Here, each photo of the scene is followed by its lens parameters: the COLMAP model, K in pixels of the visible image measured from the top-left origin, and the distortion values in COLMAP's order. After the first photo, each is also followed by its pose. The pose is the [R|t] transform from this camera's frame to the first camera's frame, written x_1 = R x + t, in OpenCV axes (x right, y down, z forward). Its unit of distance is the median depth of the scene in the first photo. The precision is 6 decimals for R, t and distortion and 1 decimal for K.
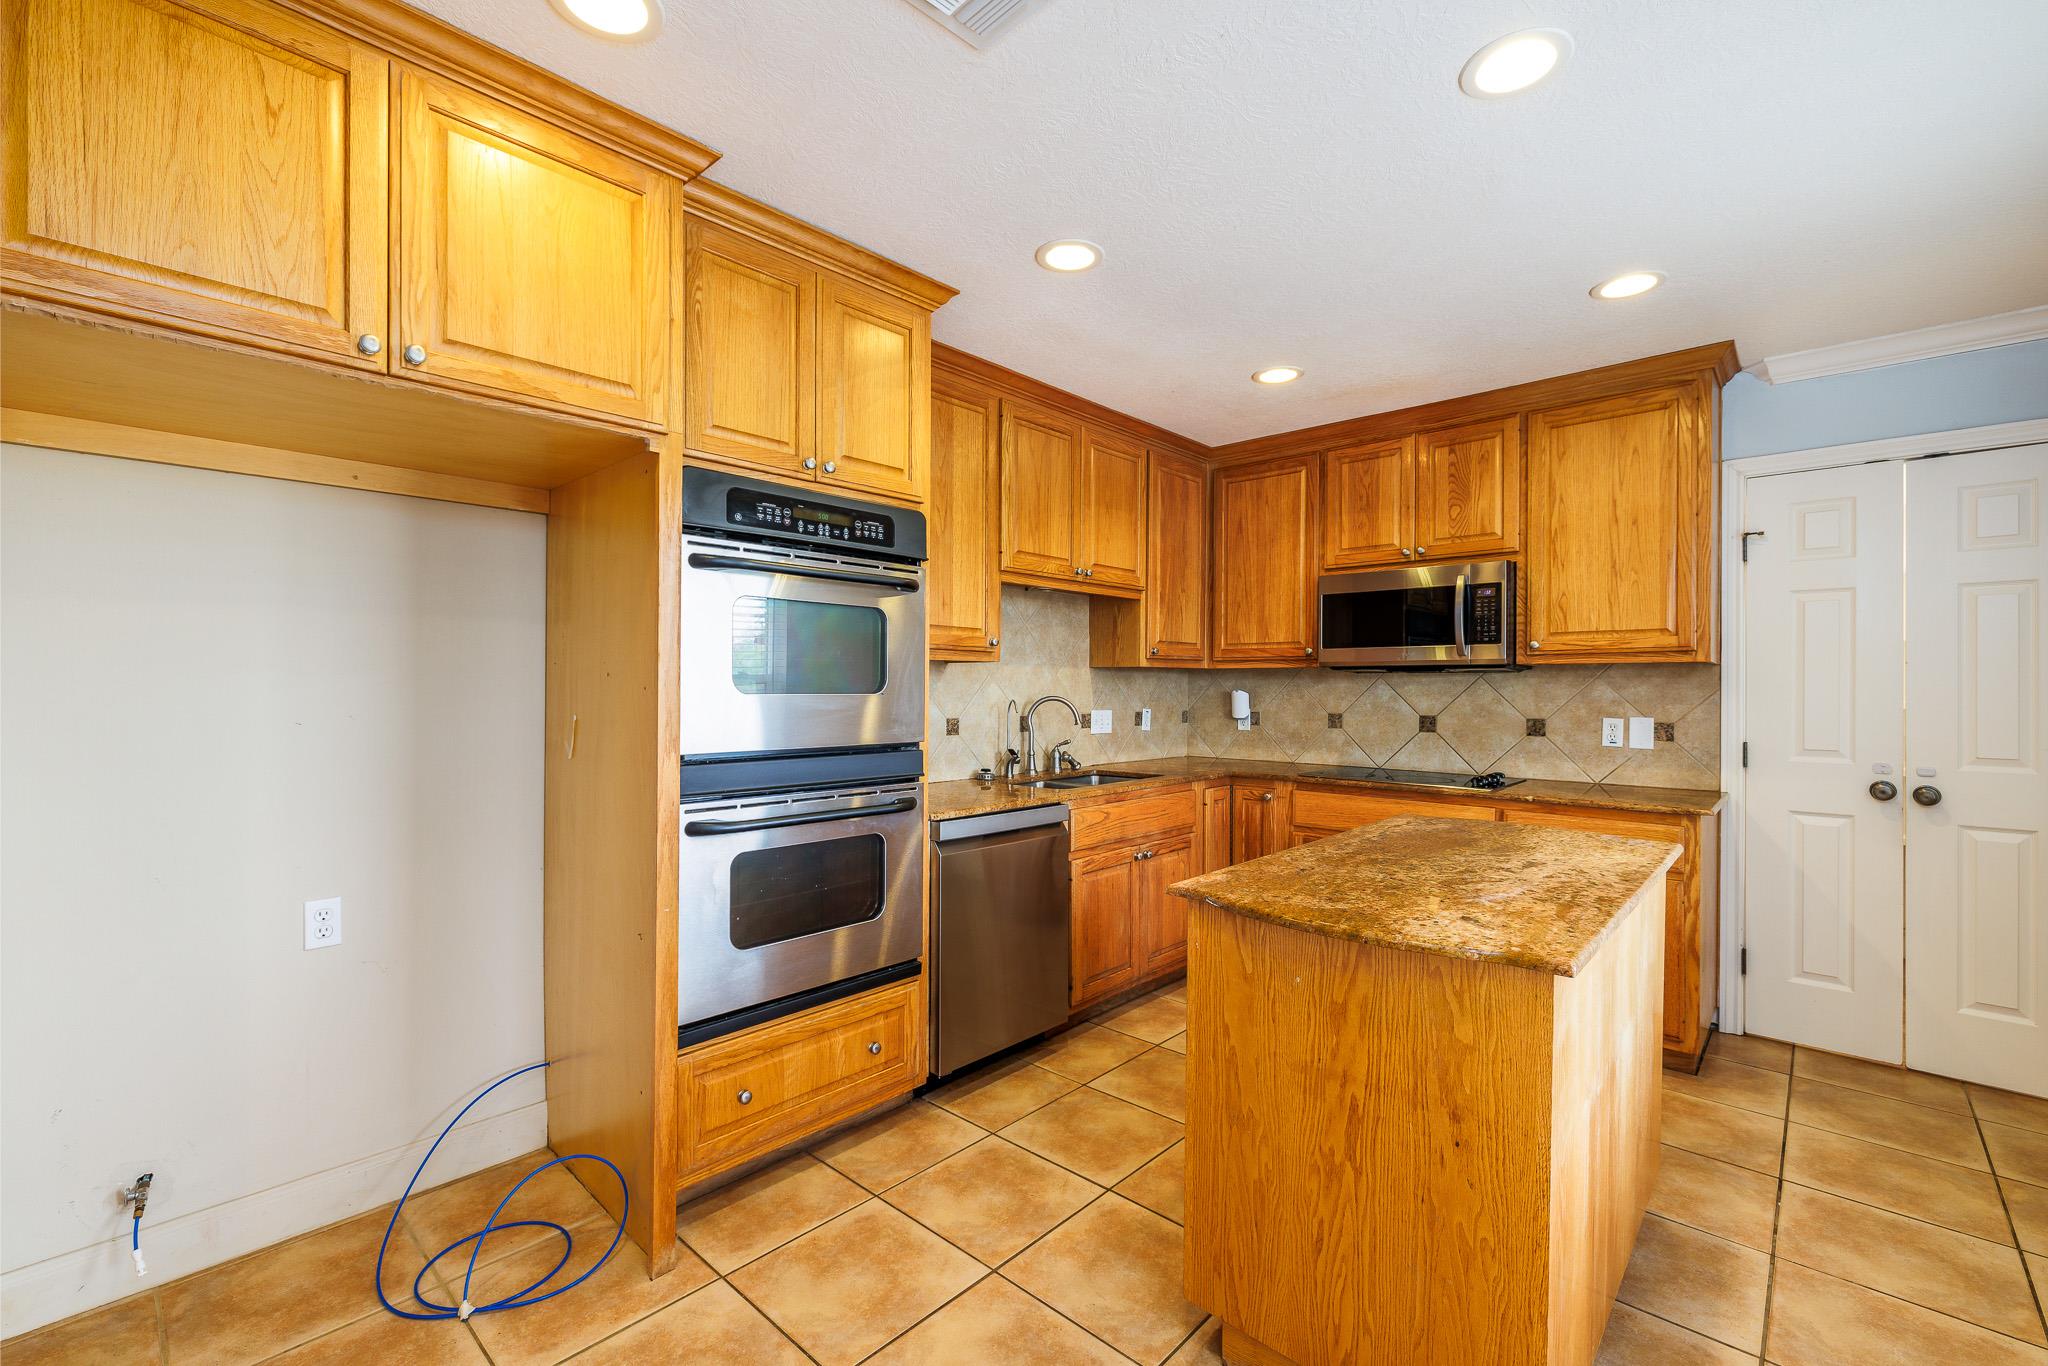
lens RADIAL K [[889.4, 0, 1024.0], [0, 889.4, 683.0], [0, 0, 1]] dist [-0.023365, -0.000250]
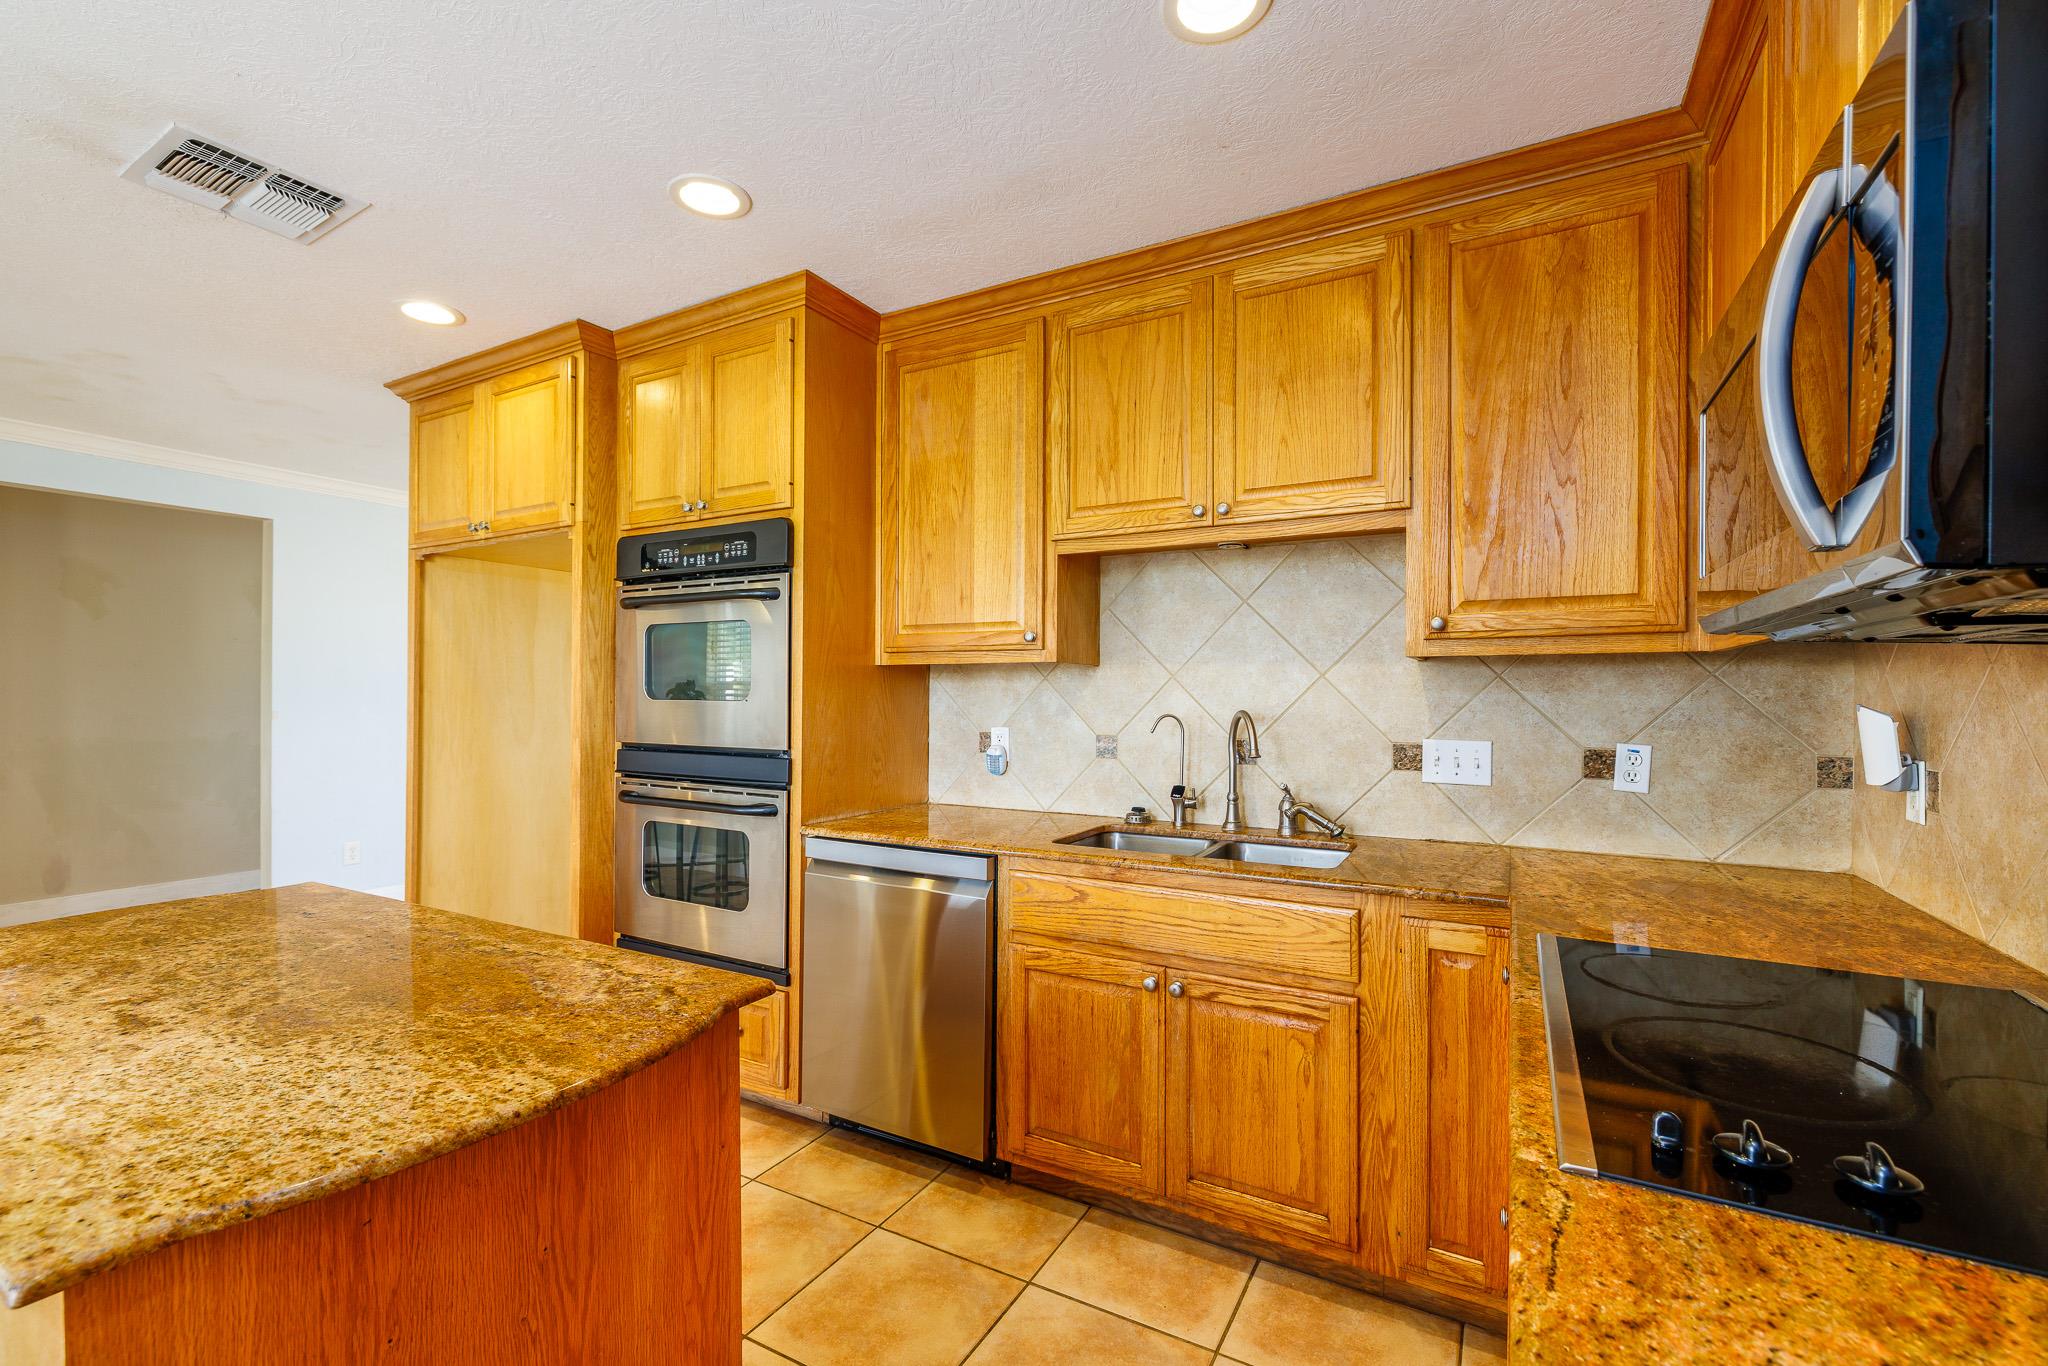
lens RADIAL K [[889.4, 0, 1024.0], [0, 889.4, 683.0], [0, 0, 1]] dist [-0.023365, -0.000250]
pose [[0.222511, -0.015163, -0.974812, 0.735415], [0.000368, 0.999880, -0.015469, 0.005872], [0.974930, 0.003083, 0.222490, 0.847640]]
